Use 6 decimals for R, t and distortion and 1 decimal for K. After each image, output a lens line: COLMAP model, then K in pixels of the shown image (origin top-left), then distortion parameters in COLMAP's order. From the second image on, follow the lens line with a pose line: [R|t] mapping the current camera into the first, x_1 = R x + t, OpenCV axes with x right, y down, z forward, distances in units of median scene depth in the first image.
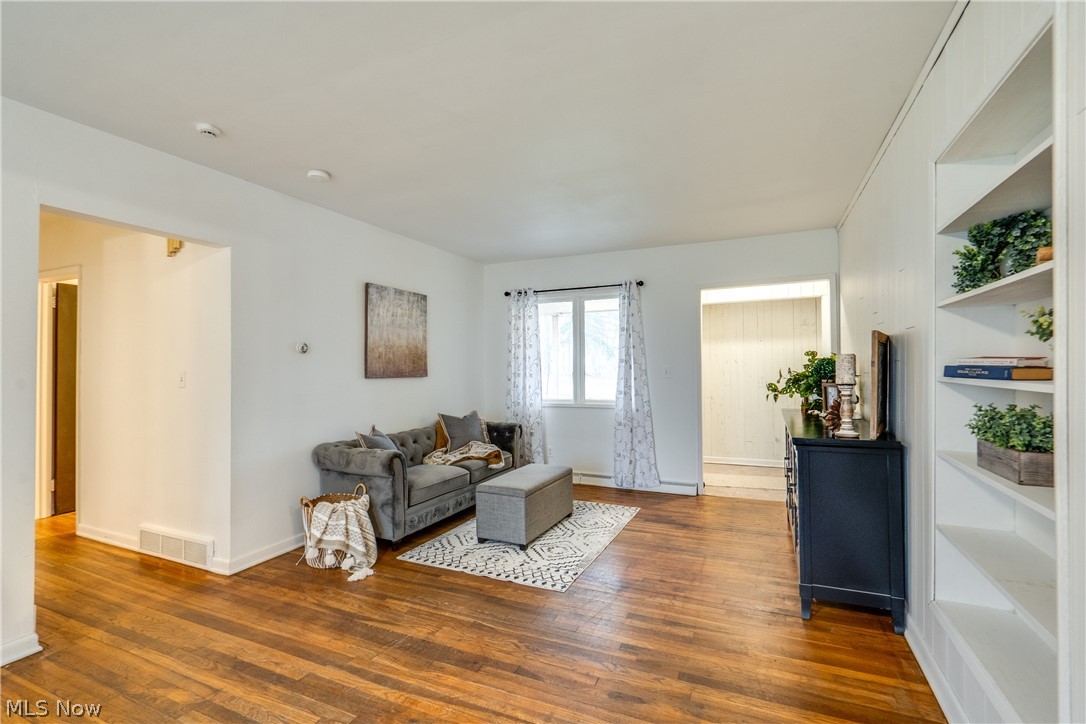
lens RADIAL K [[499.4, 0, 550.0], [0, 499.4, 363.5], [0, 0, 1]] dist [-0.007672, 0.002978]
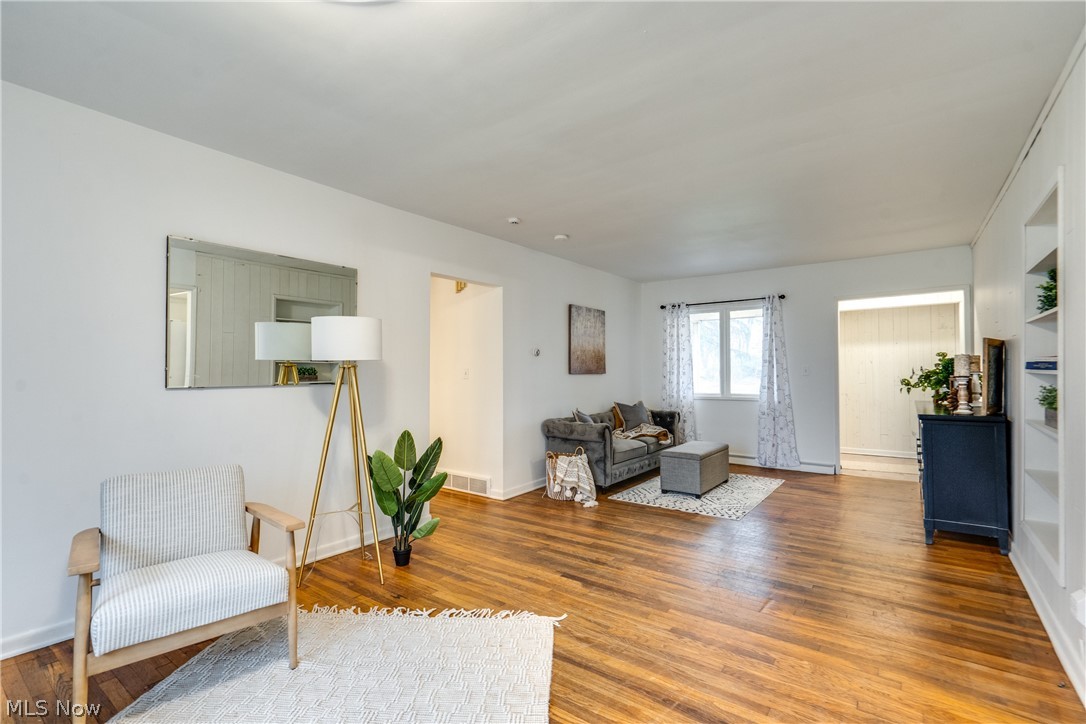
lens RADIAL K [[499.4, 0, 539.9], [0, 499.4, 367.1], [0, 0, 1]] dist [-0.007672, 0.002978]
pose [[0.974041, 0.000426, -0.226372, -0.158114], [0.000251, 0.999996, 0.002960, 0.007470], [0.226372, -0.002940, 0.974036, -0.409375]]
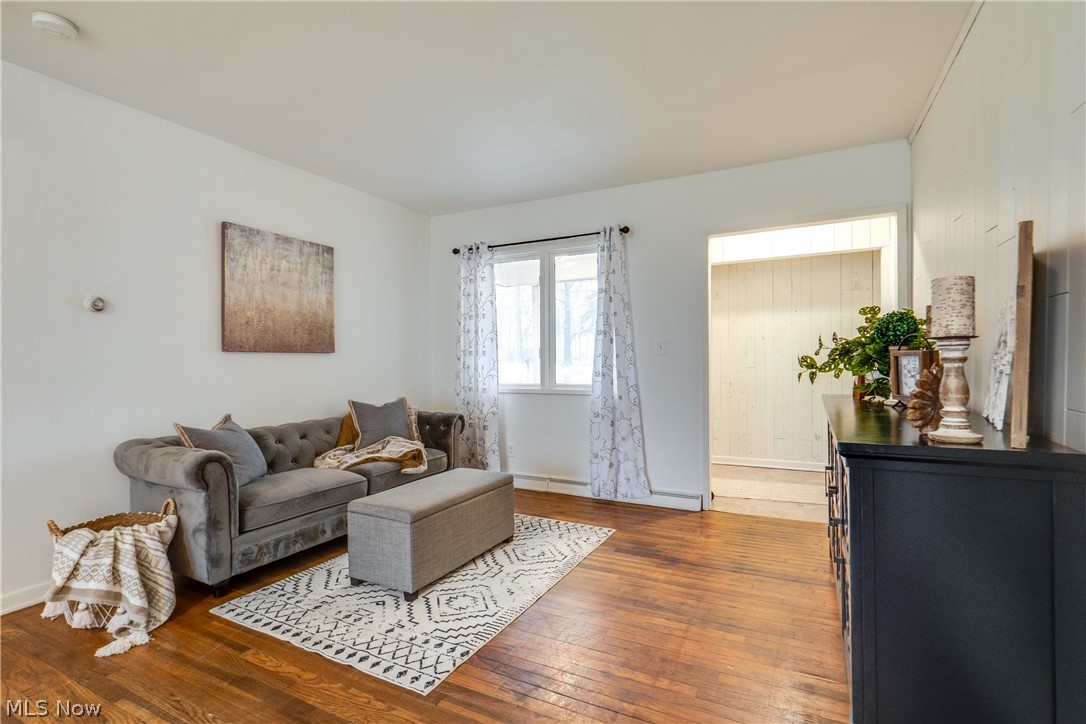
lens RADIAL K [[499.4, 0, 524.3], [0, 499.4, 371.0], [0, 0, 1]] dist [-0.007672, 0.002978]
pose [[0.994113, -0.002677, -0.108319, 0.167053], [0.005860, 0.999560, 0.029079, 0.045103], [0.108194, -0.029542, 0.993691, 0.348871]]
